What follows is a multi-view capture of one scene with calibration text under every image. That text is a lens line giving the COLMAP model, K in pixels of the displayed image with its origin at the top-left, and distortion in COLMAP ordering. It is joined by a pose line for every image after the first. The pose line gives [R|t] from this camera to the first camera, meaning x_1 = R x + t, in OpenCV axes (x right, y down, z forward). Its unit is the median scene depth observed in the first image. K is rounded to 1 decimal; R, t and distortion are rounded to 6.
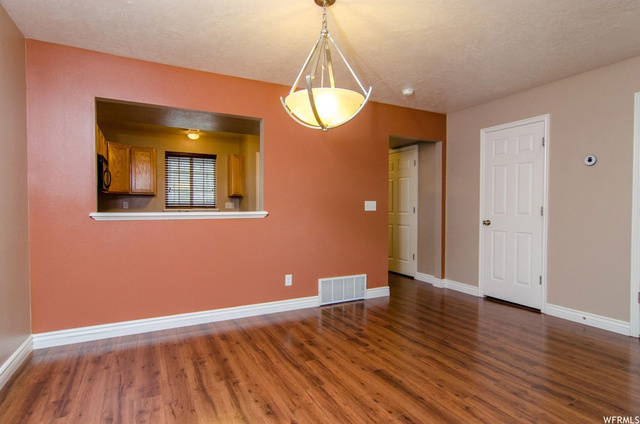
lens RADIAL K [[334.1, 0, 310.7], [0, 334.1, 216.6], [0, 0, 1]] dist [0.002775, -0.000492]
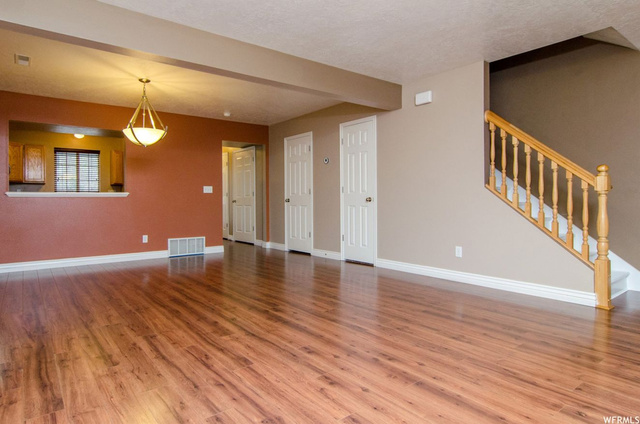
lens RADIAL K [[377.9, 0, 296.3], [0, 377.9, 205.4], [0, 0, 1]] dist [-0.018413, 0.000282]
pose [[0.985595, -0.011360, 0.168744, 0.218864], [0.014752, 0.999713, -0.018859, 0.057651], [-0.168481, 0.021077, 0.985480, -0.533013]]
